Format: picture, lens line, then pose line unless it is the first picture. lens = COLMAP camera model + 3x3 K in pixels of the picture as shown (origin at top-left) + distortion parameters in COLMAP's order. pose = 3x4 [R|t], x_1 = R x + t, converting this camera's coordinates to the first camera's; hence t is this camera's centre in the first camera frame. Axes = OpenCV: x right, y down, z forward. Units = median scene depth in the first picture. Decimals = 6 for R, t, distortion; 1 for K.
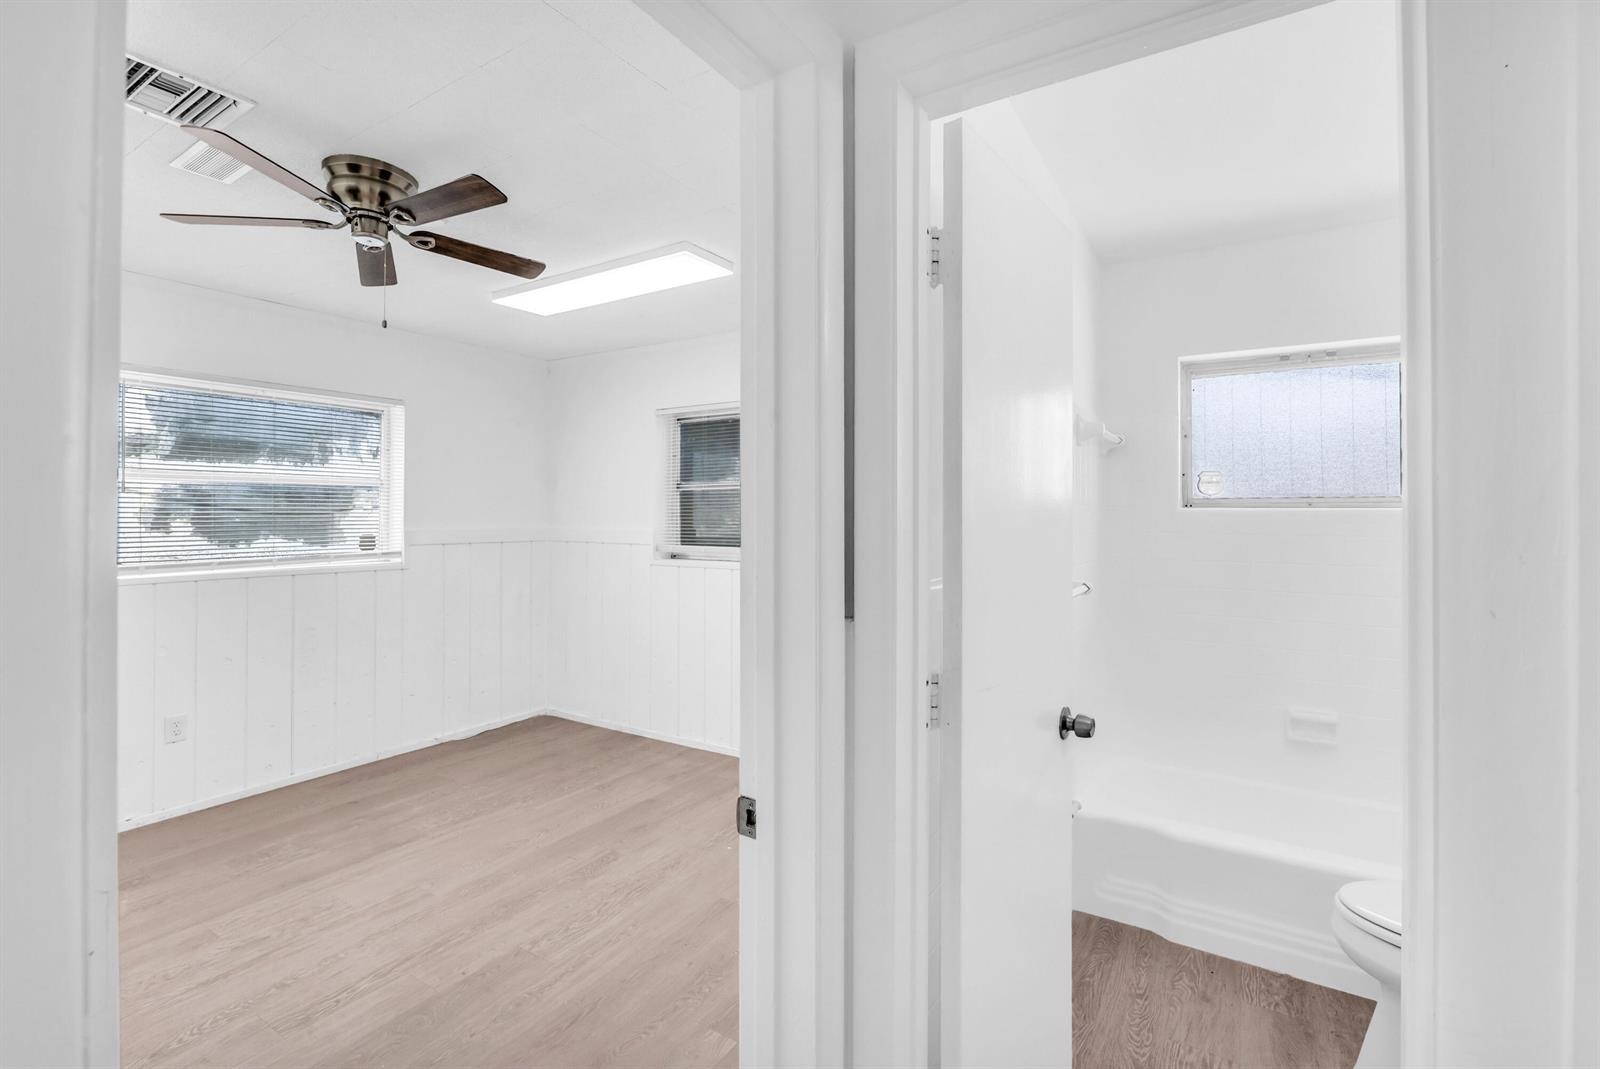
lens RADIAL K [[705.5, 0, 793.4], [0, 705.5, 511.5], [0, 0, 1]] dist [-0.002994, -0.000146]
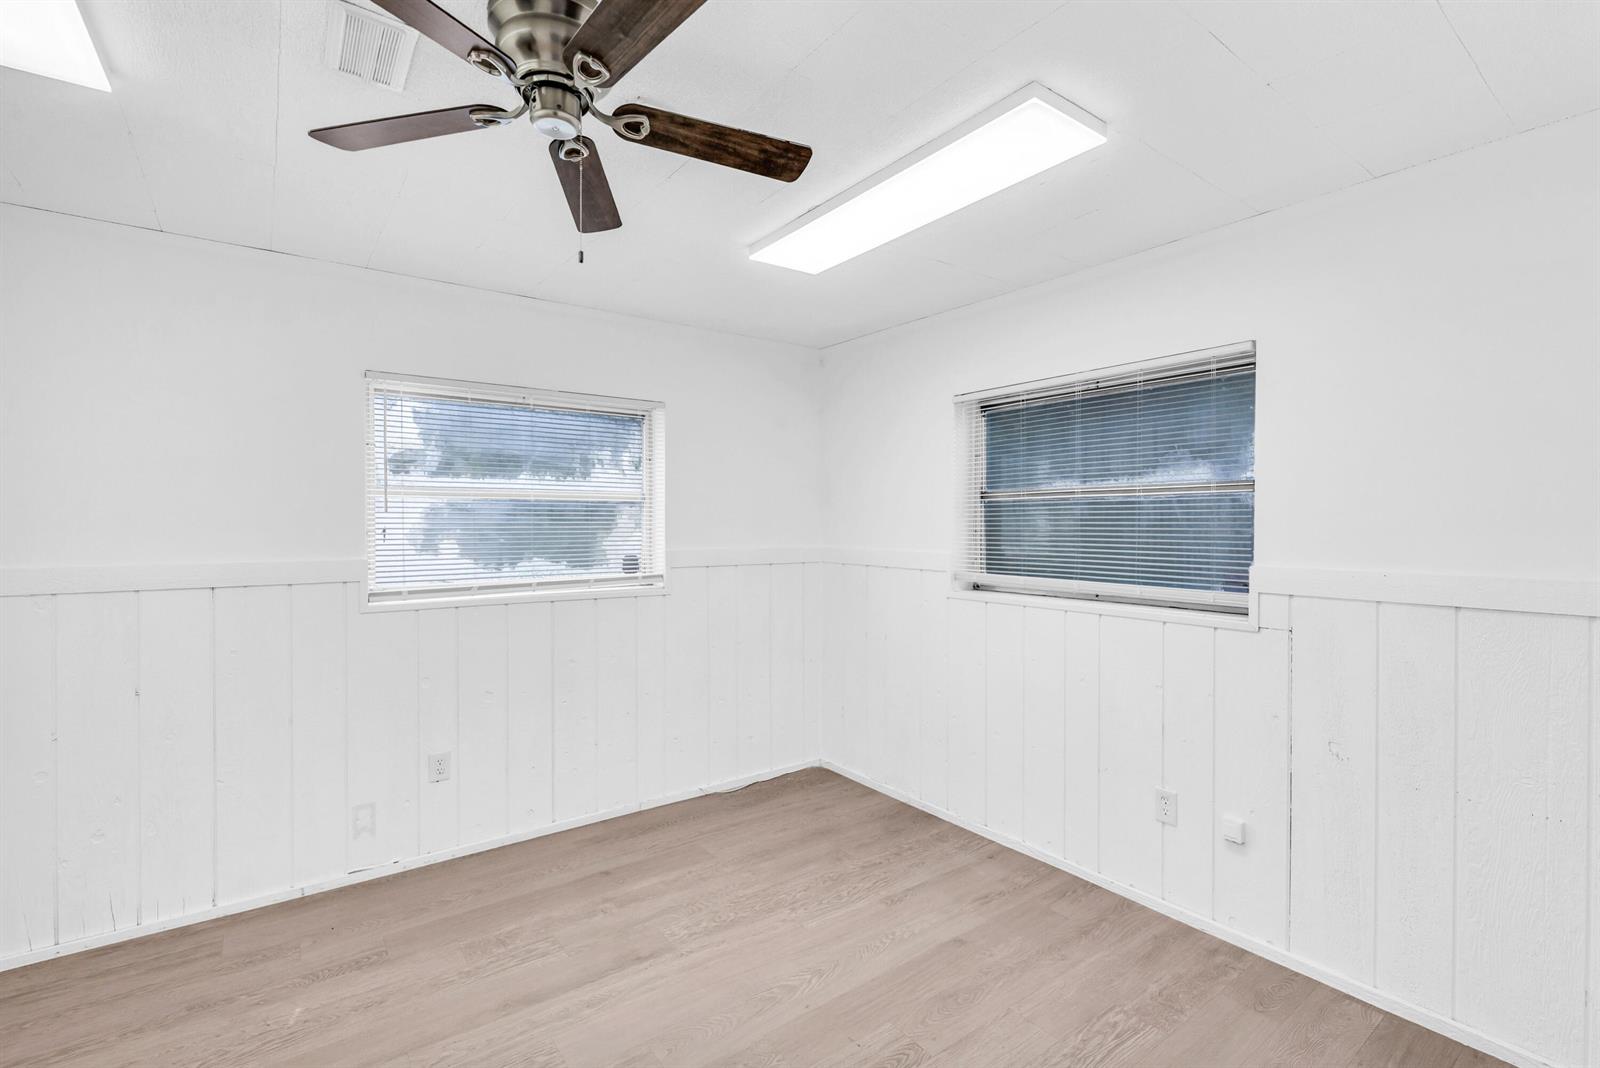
lens RADIAL K [[705.5, 0, 793.4], [0, 705.5, 511.0], [0, 0, 1]] dist [-0.002994, -0.000146]
pose [[0.929138, -0.010373, -0.369588, -0.093900], [0.004360, 0.999844, -0.017101, -0.008967], [0.369708, 0.014278, 0.929038, 0.284291]]
